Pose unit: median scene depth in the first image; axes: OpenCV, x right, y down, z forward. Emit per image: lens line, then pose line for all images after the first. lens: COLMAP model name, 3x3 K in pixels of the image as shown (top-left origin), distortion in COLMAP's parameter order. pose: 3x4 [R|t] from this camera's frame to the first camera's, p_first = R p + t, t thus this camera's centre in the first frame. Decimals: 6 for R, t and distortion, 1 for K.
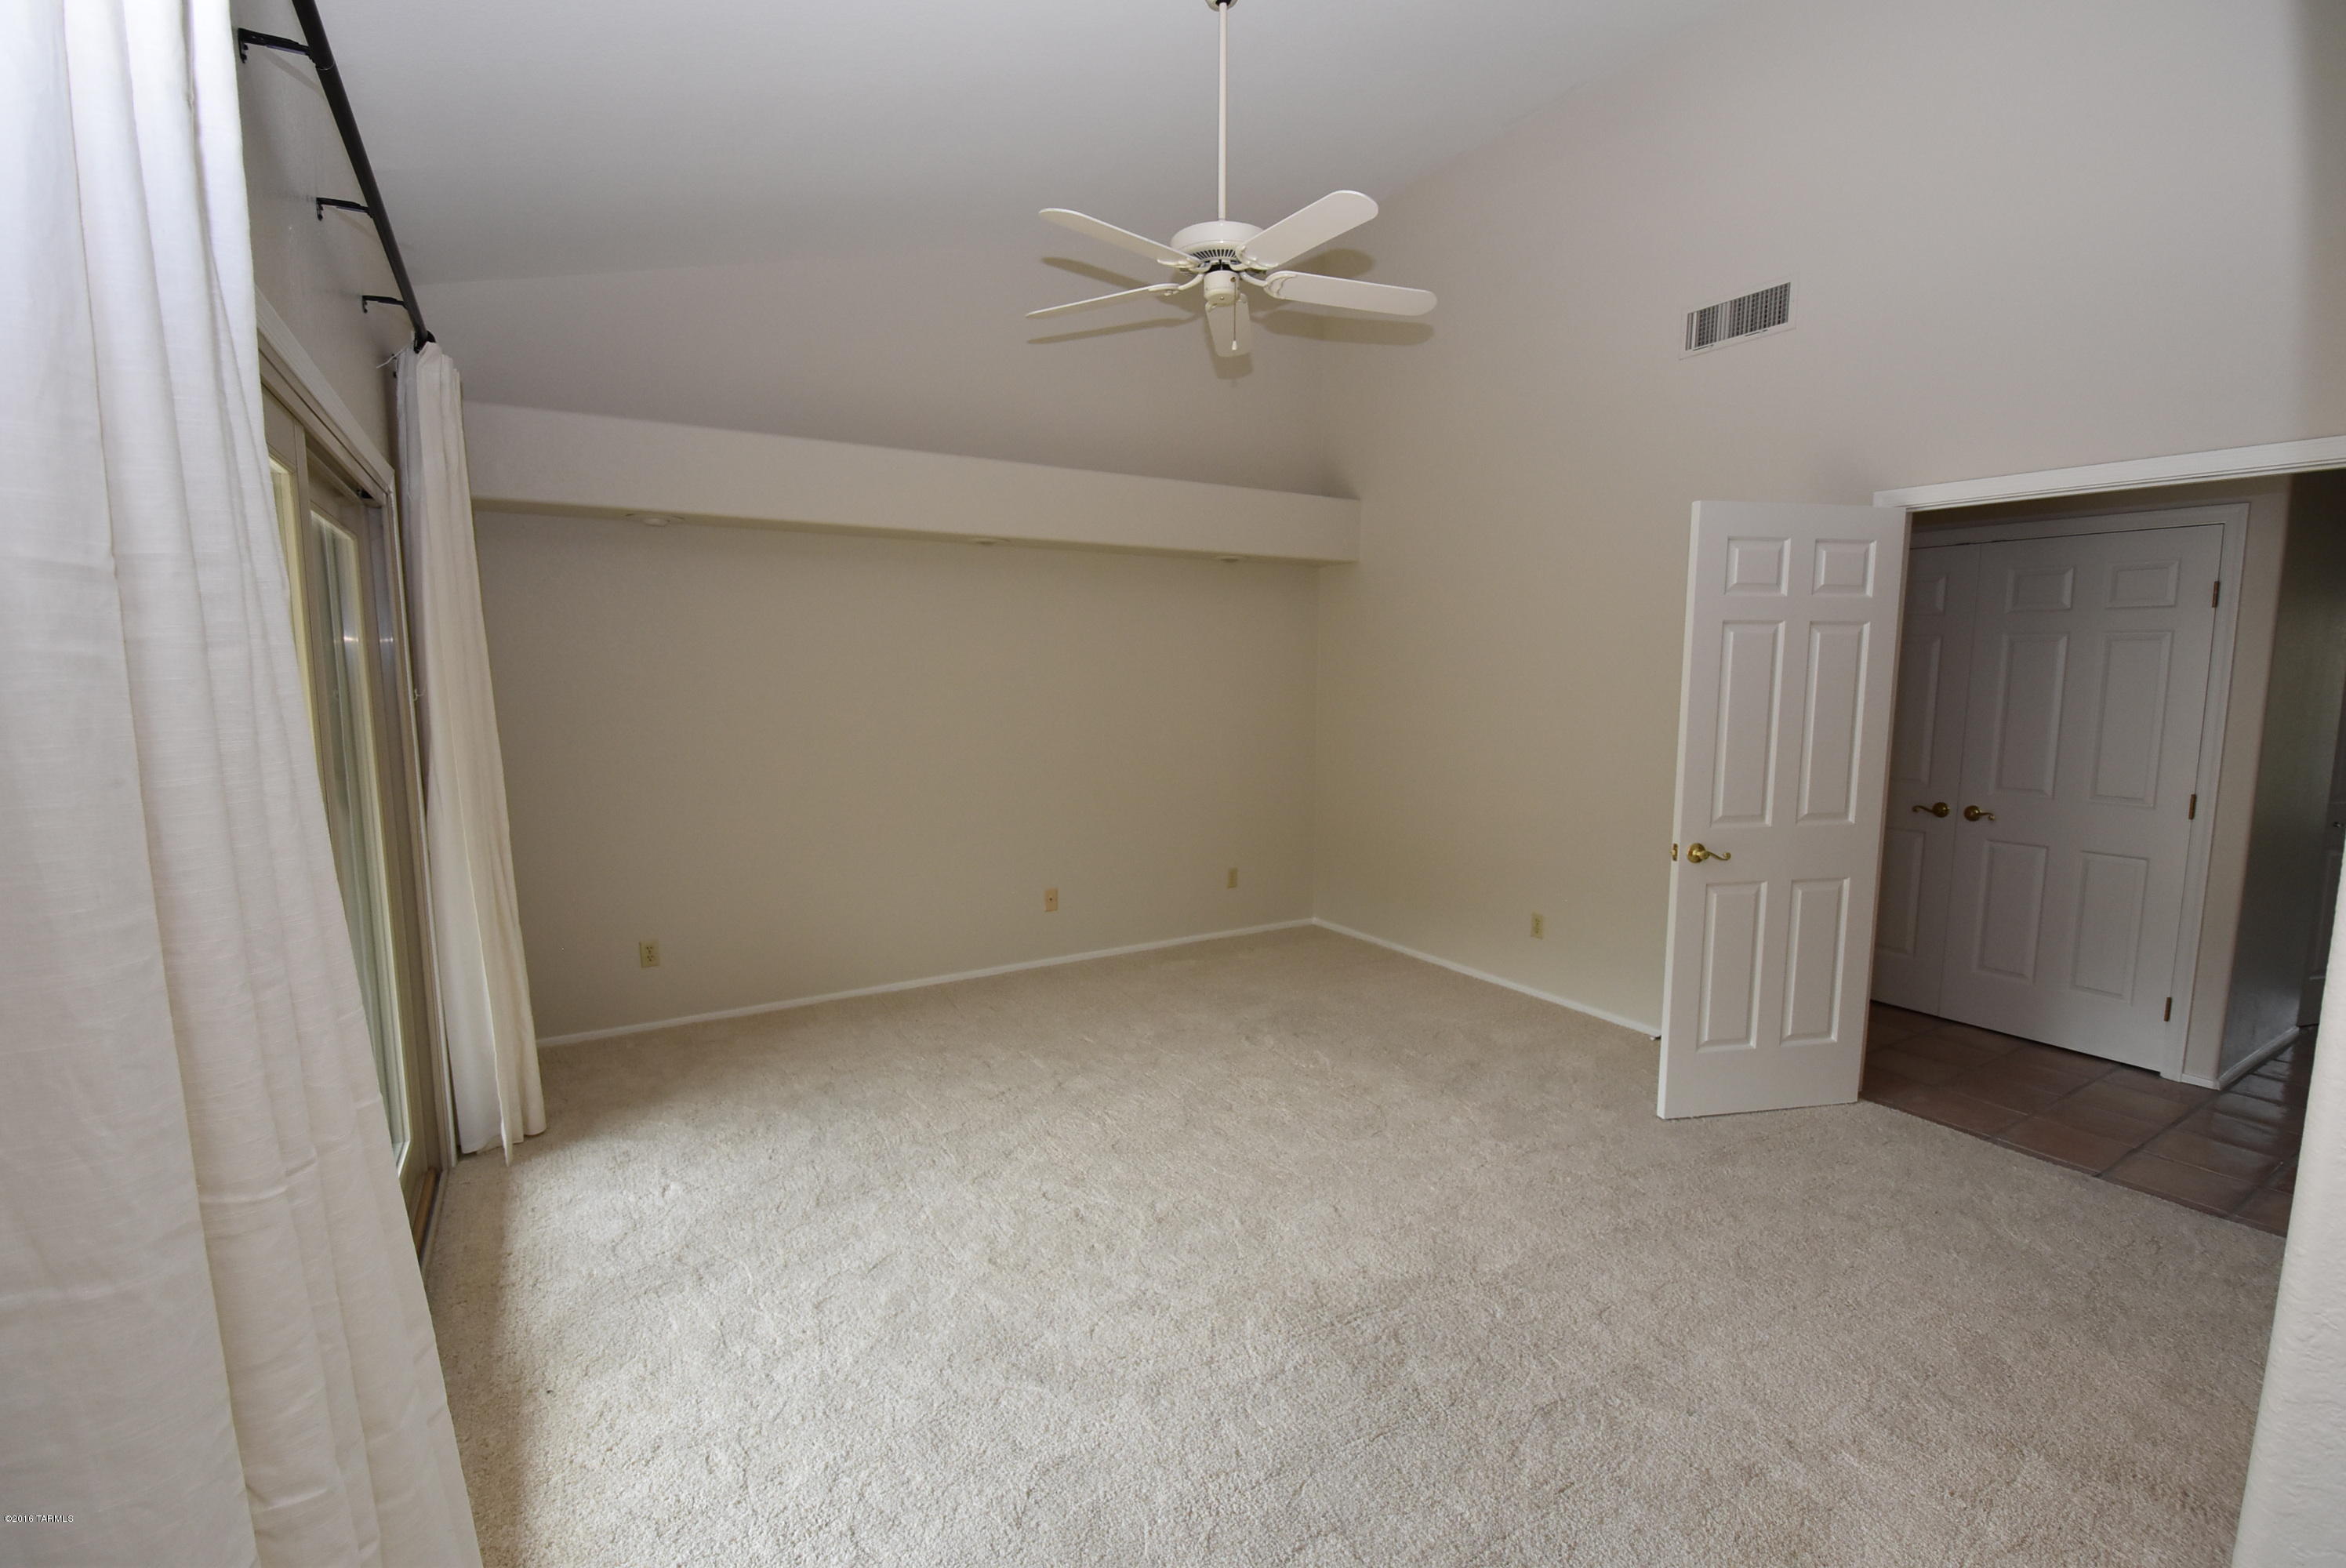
lens RADIAL K [[1023.3, 0, 1182.4], [0, 1023.3, 798.1], [0, 0, 1]] dist [0.014157, -0.022857]
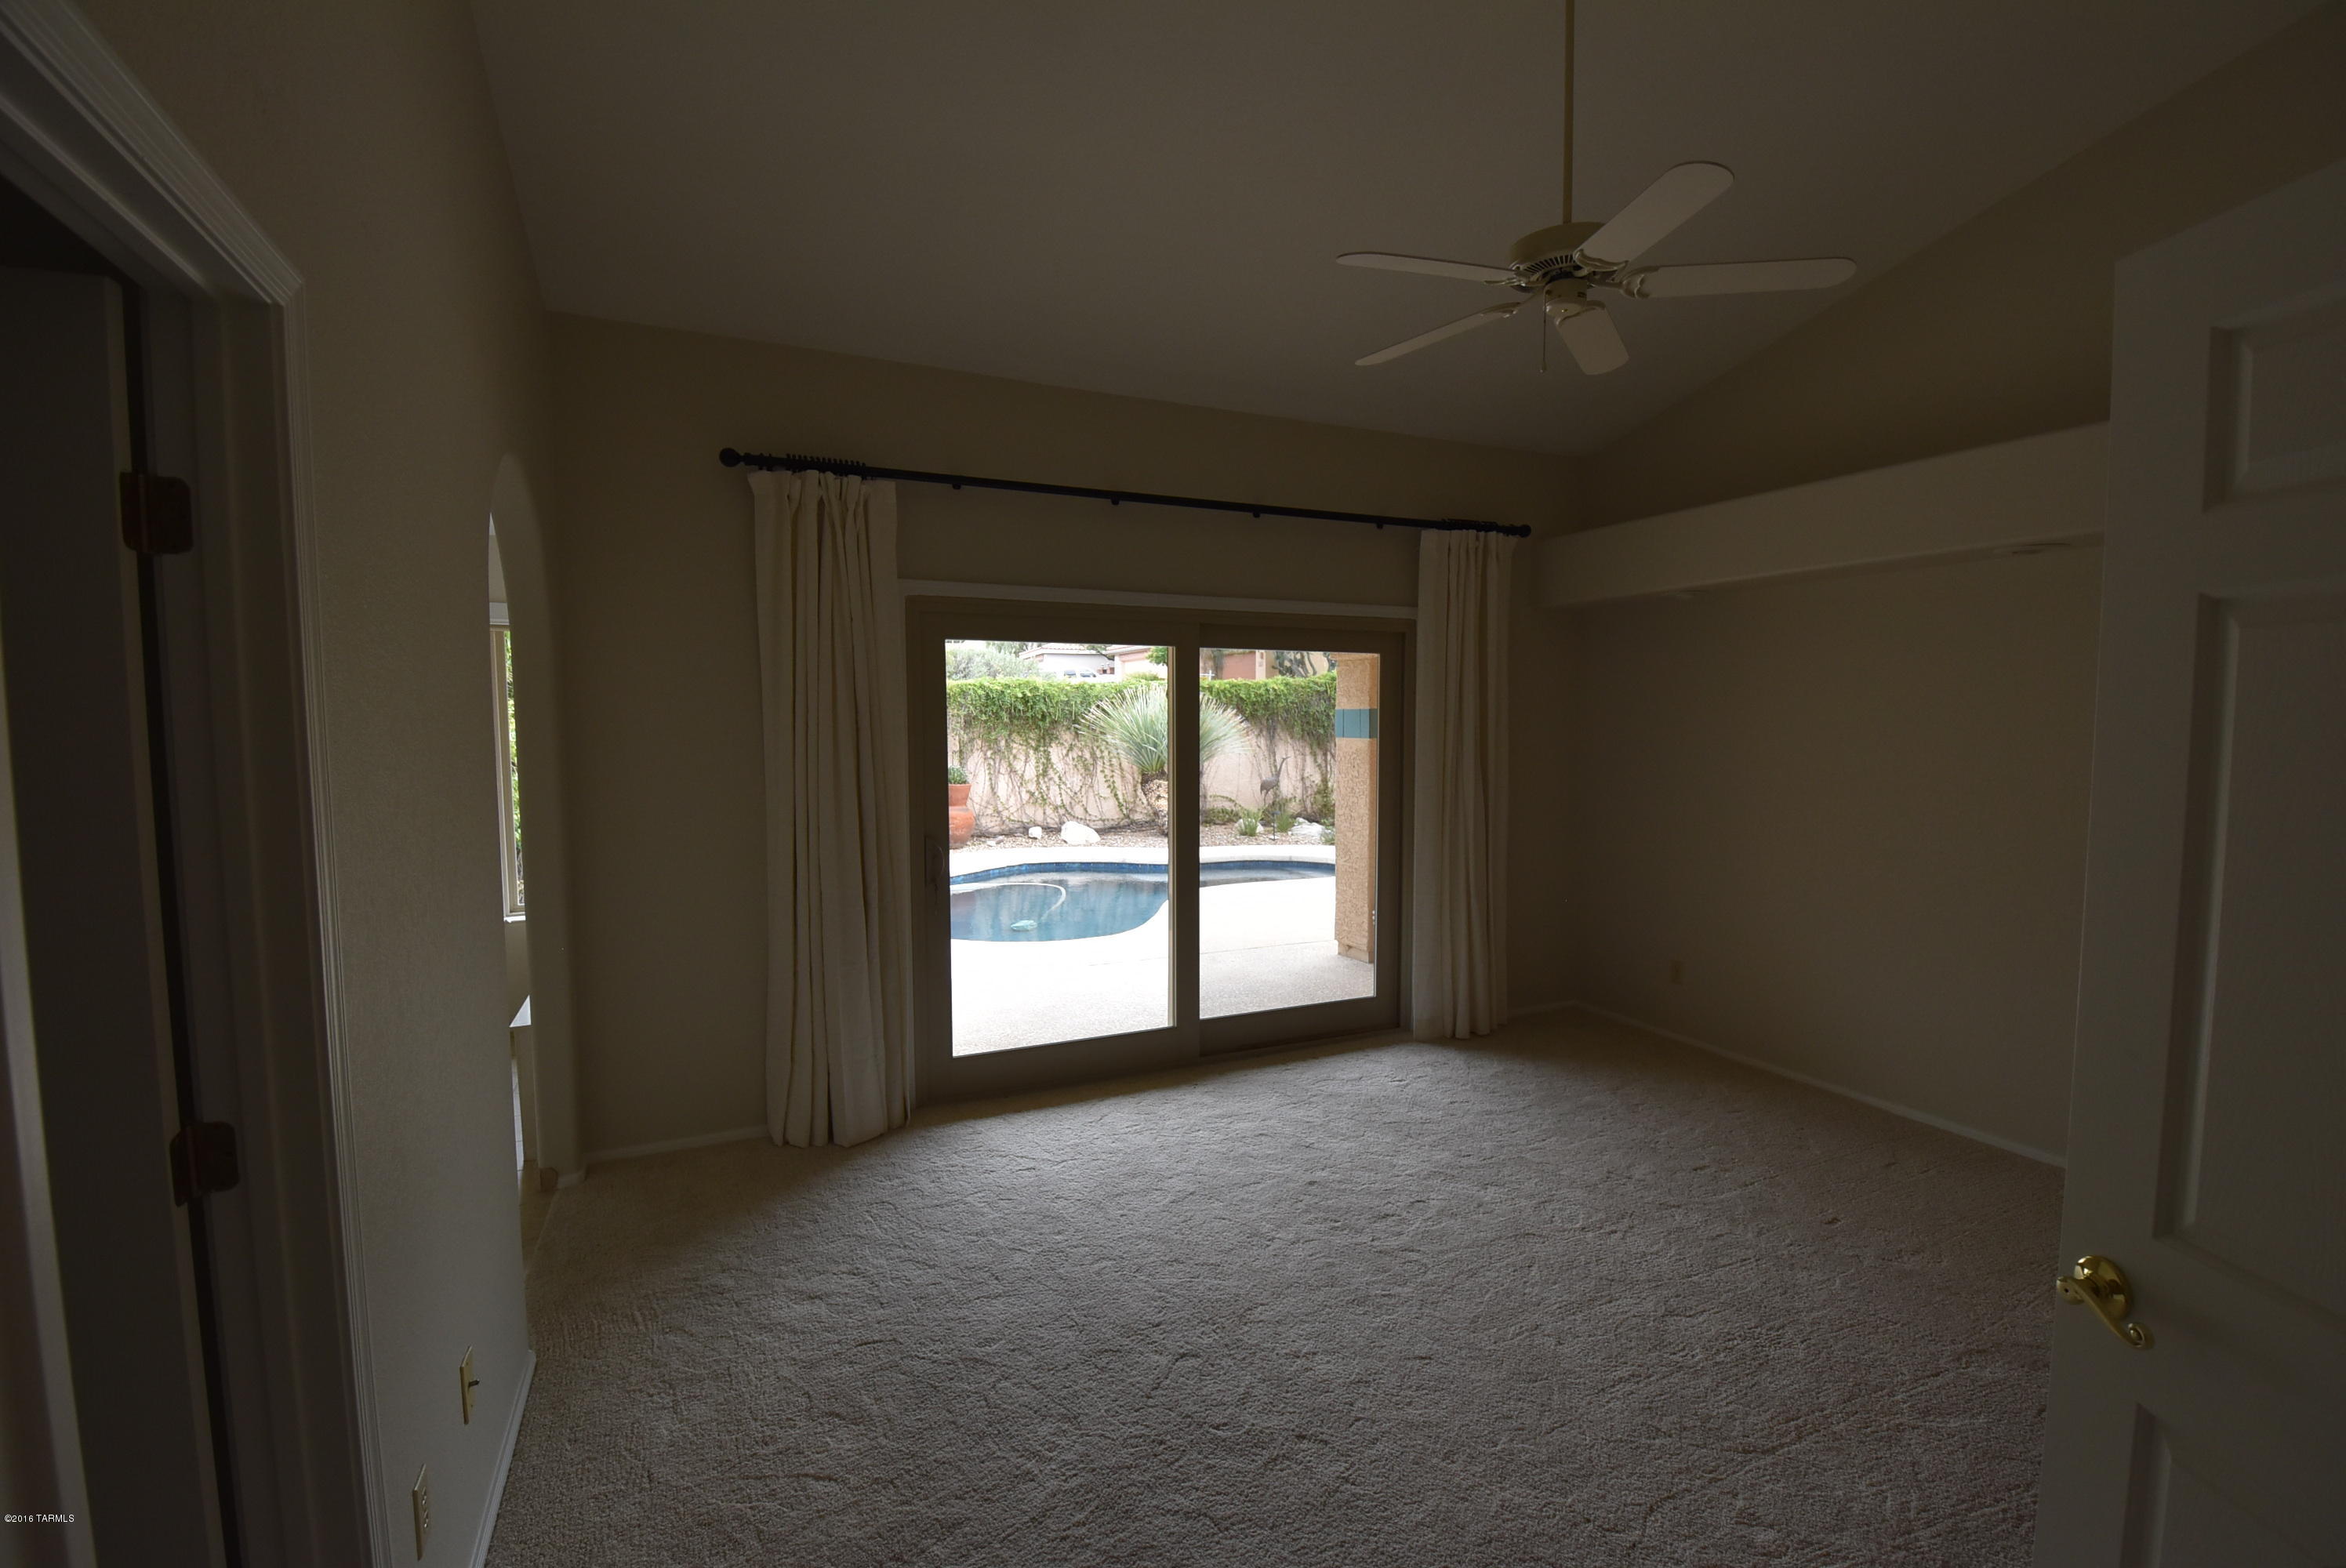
lens RADIAL K [[1023.3, 0, 1182.4], [0, 1023.3, 798.1], [0, 0, 1]] dist [0.014157, -0.022857]
pose [[-0.116161, 0.079318, -0.990058, 0.867527], [-0.117383, 0.988724, 0.092983, -0.107046], [0.986270, 0.127017, -0.105541, 0.727653]]
